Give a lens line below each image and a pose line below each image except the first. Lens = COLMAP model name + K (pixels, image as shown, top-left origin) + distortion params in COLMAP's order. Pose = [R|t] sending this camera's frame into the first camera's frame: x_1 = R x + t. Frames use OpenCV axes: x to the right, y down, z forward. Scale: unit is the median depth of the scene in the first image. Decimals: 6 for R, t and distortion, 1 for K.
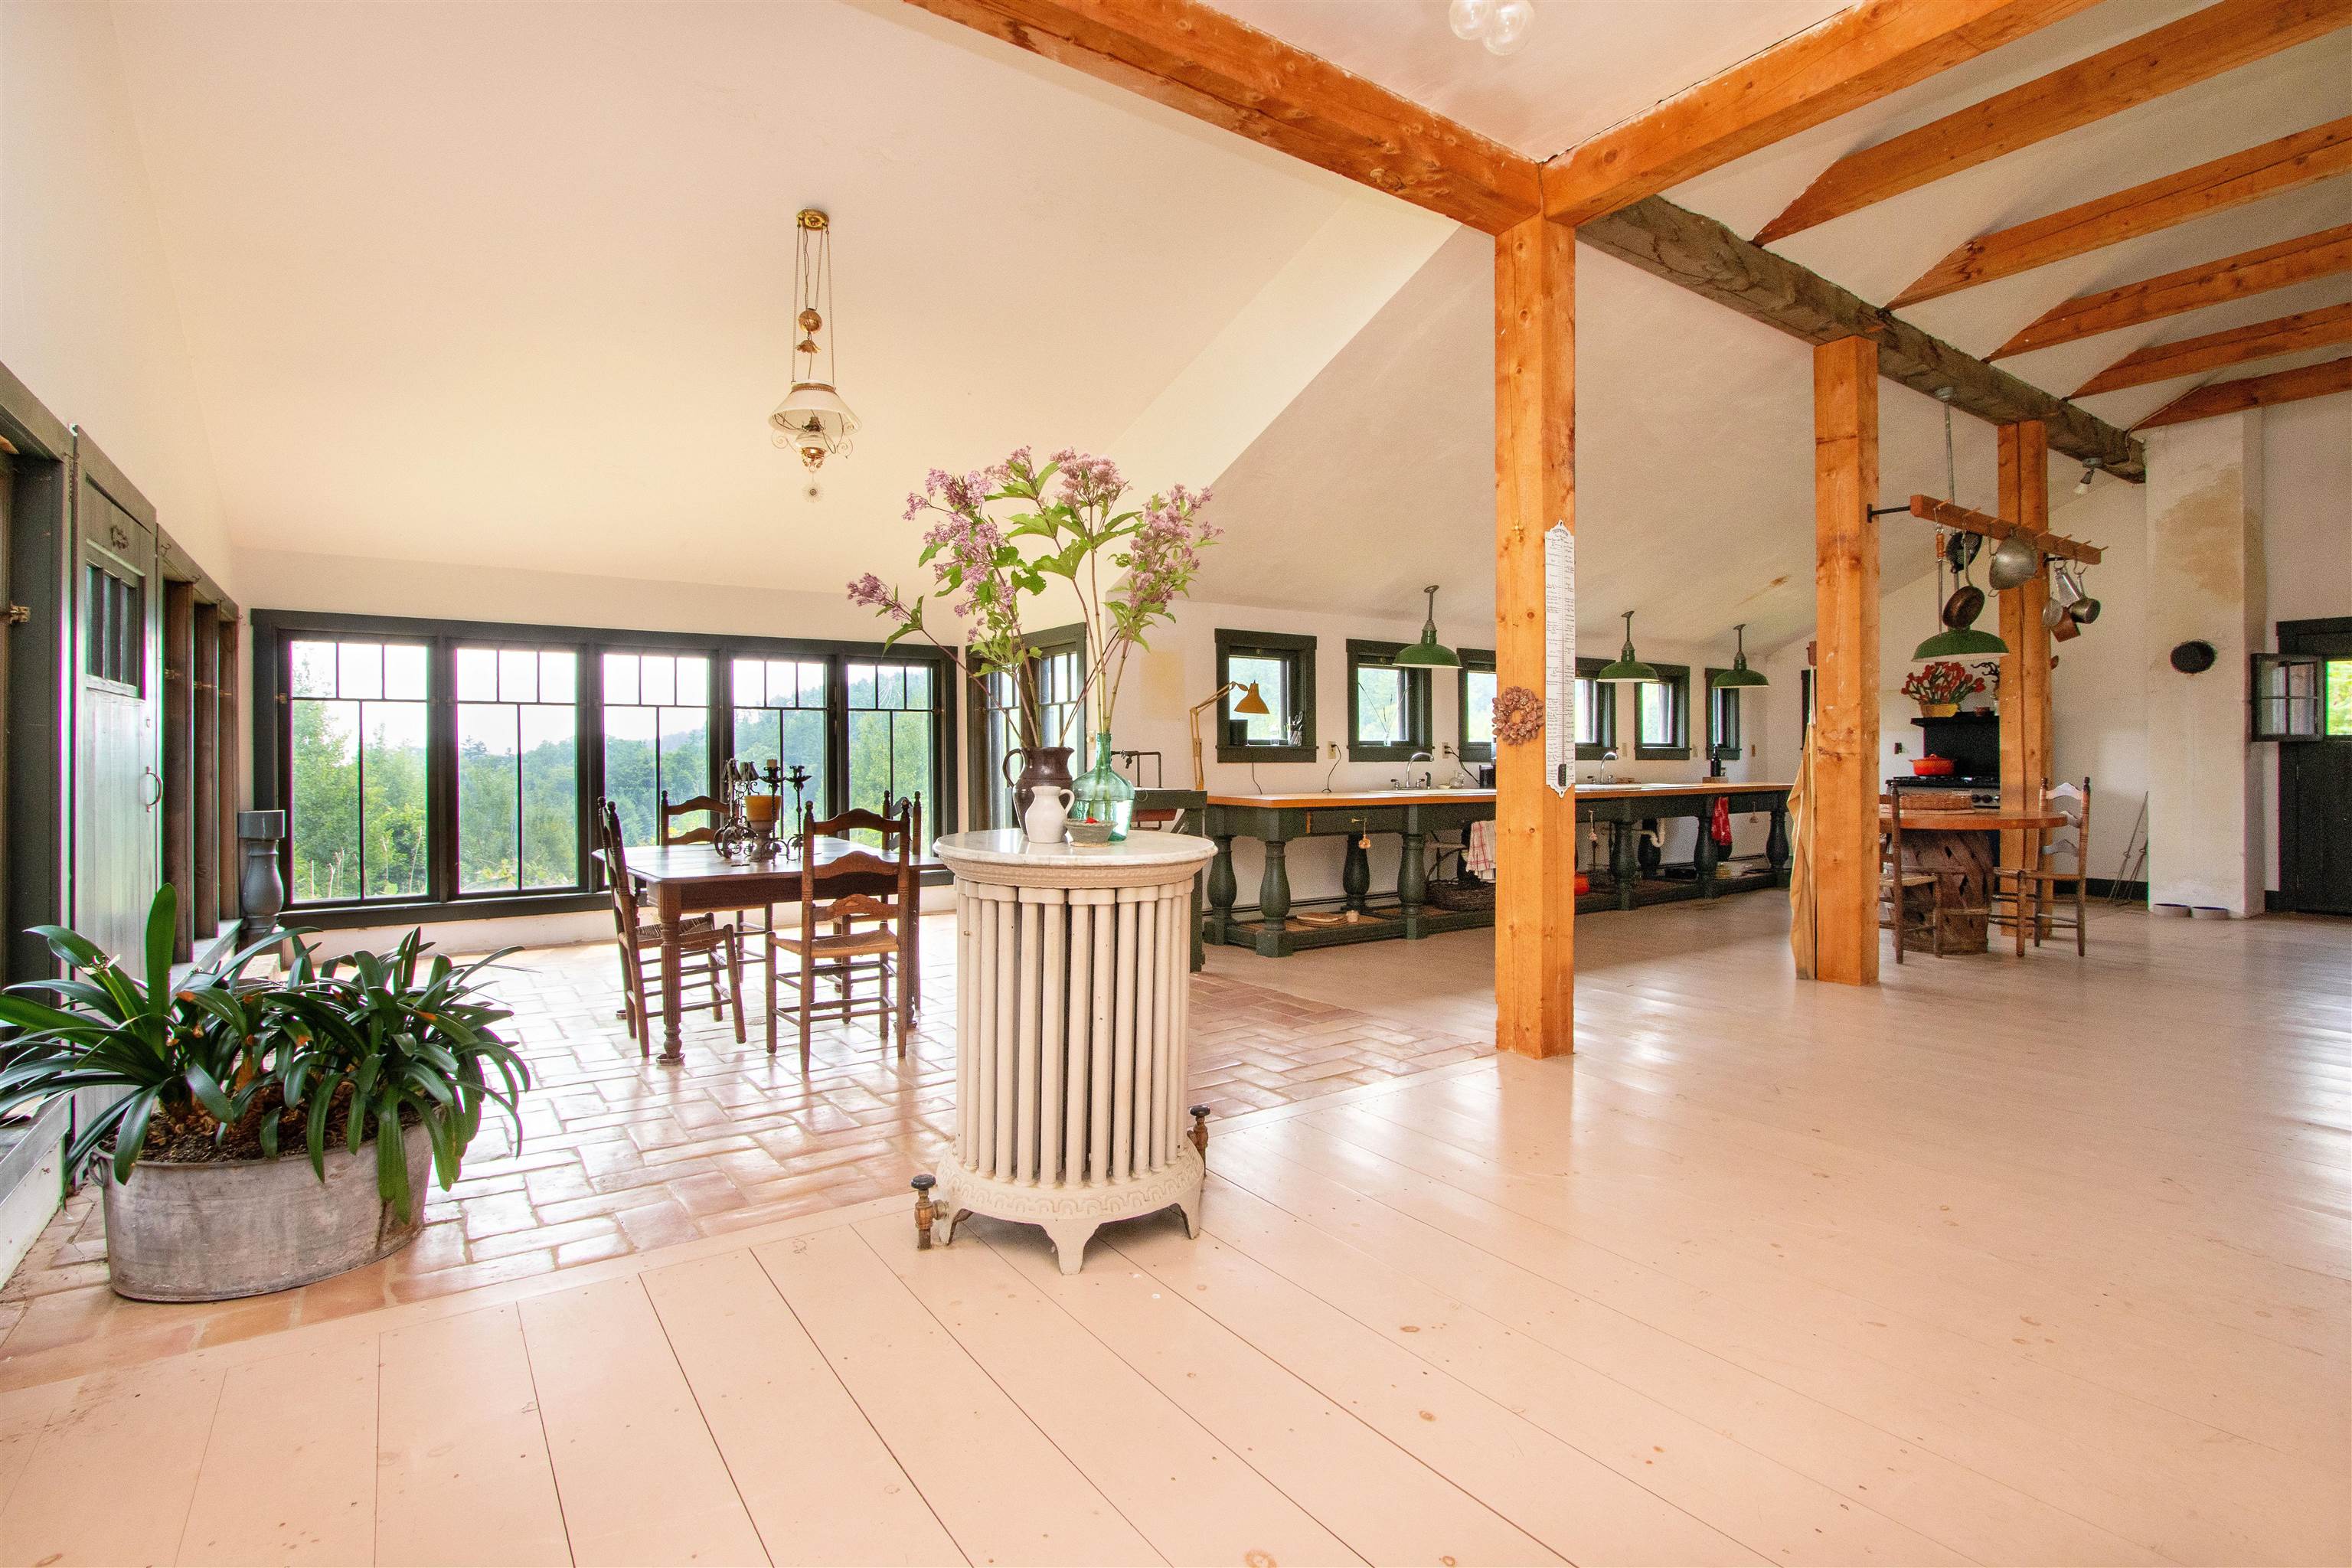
lens RADIAL K [[1132.3, 0, 1141.4], [0, 1132.3, 755.4], [0, 0, 1]] dist [-0.017820, 0.000417]
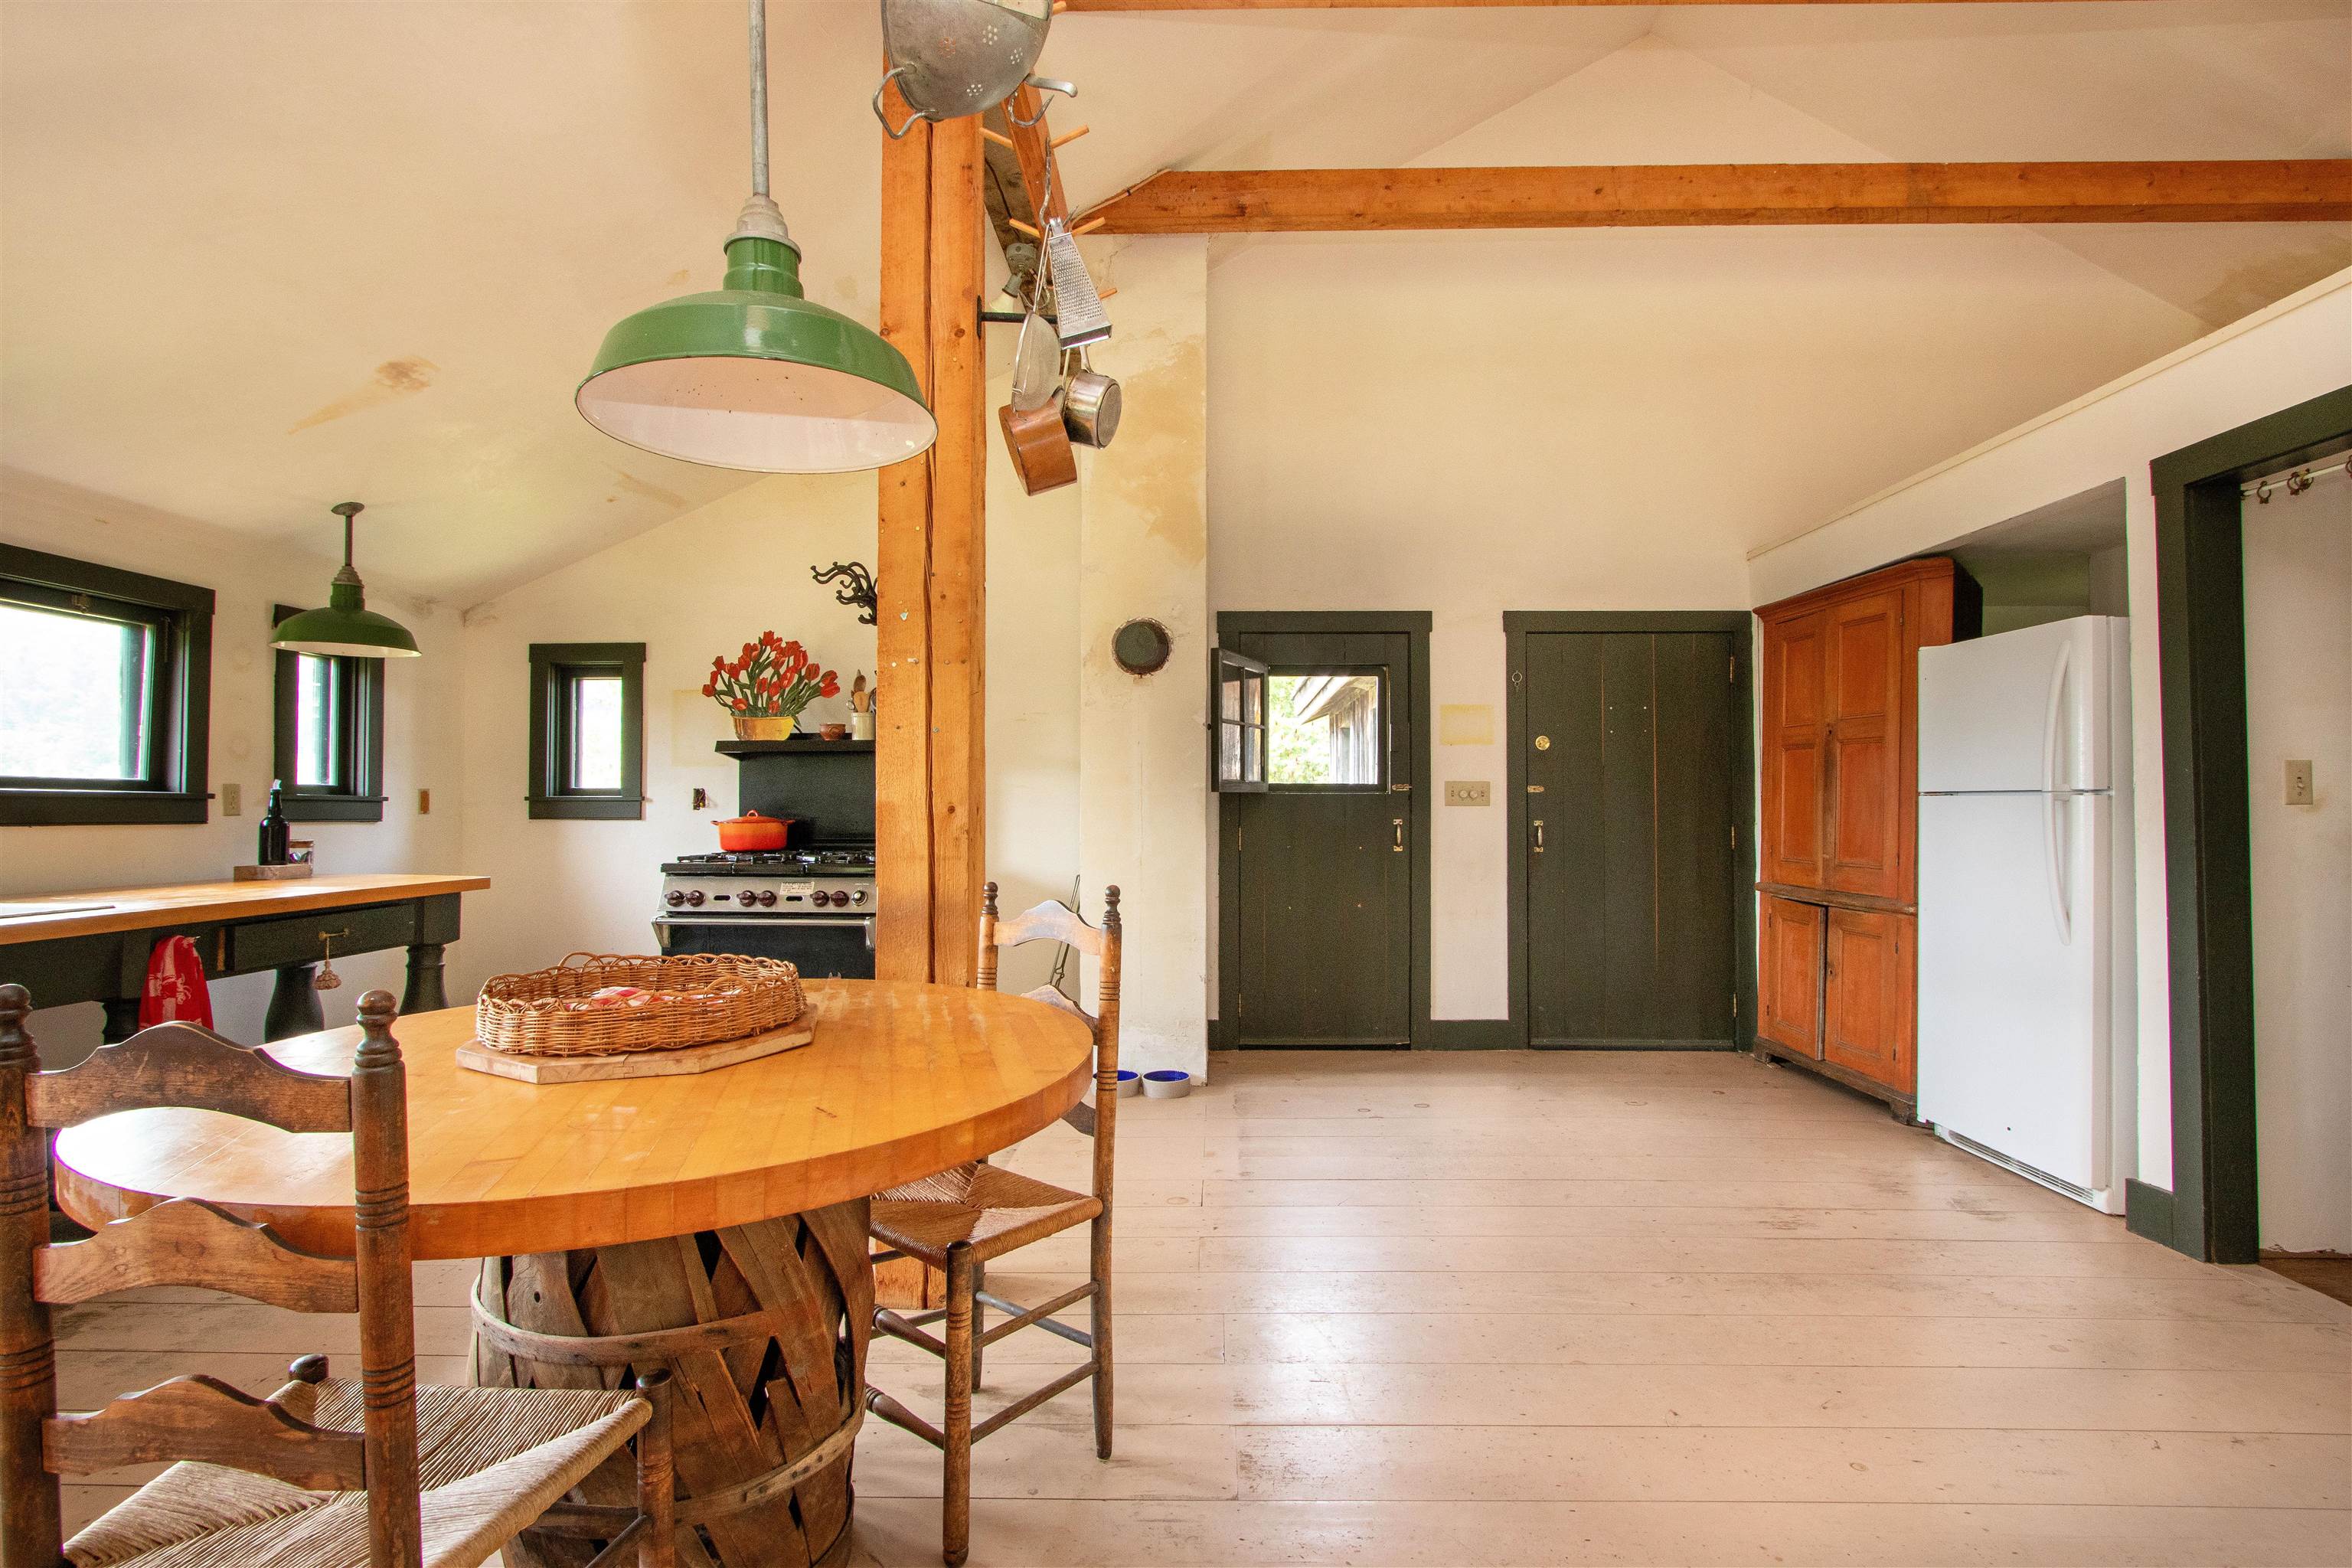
lens RADIAL K [[1131.0, 0, 1198.7], [0, 1131.0, 781.2], [0, 0, 1]] dist [-0.017239, 0.002314]
pose [[0.574003, 0.022127, 0.818554, 0.425257], [-0.002694, 0.999680, -0.025135, -0.002235], [-0.818849, 0.012223, 0.573879, 0.569401]]
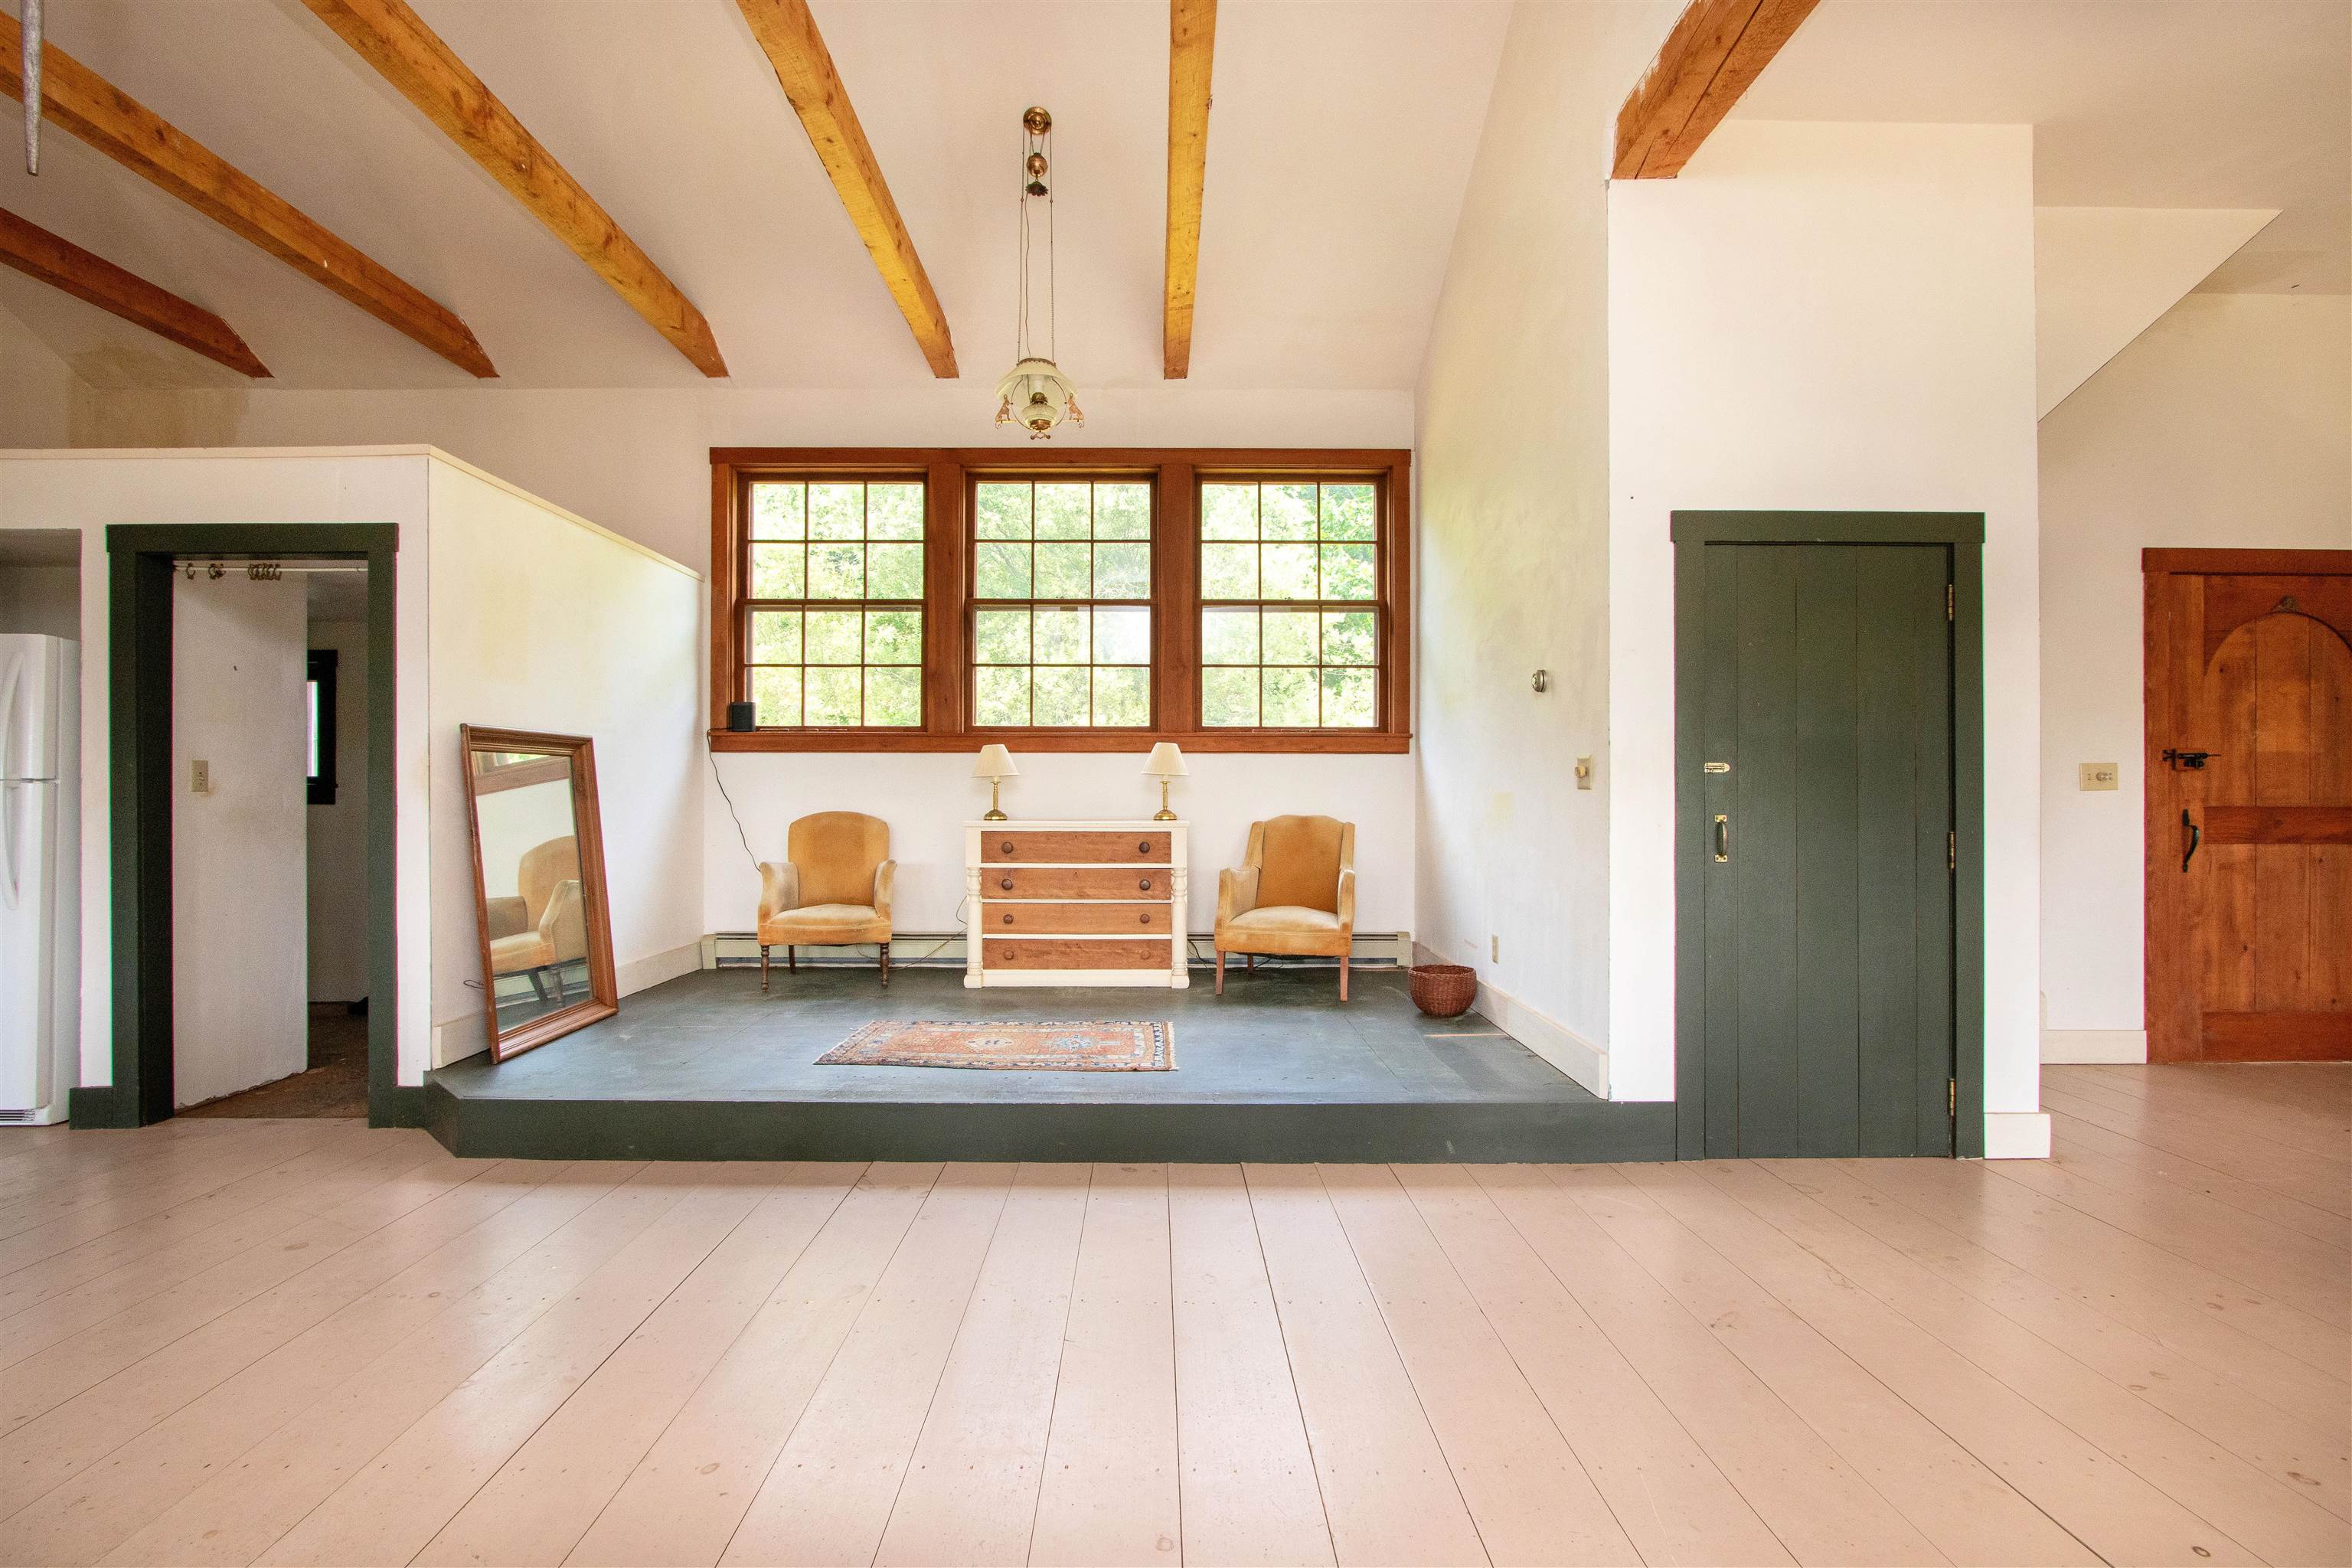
lens RADIAL K [[1113.5, 0, 1152.9], [0, 1113.5, 792.2], [0, 0, 1]] dist [-0.017094, 0.000520]
pose [[-0.841065, 0.004580, 0.540915, 0.288916], [0.001336, 0.999979, -0.006391, -0.000747], [-0.540933, -0.004653, -0.841053, 0.666171]]
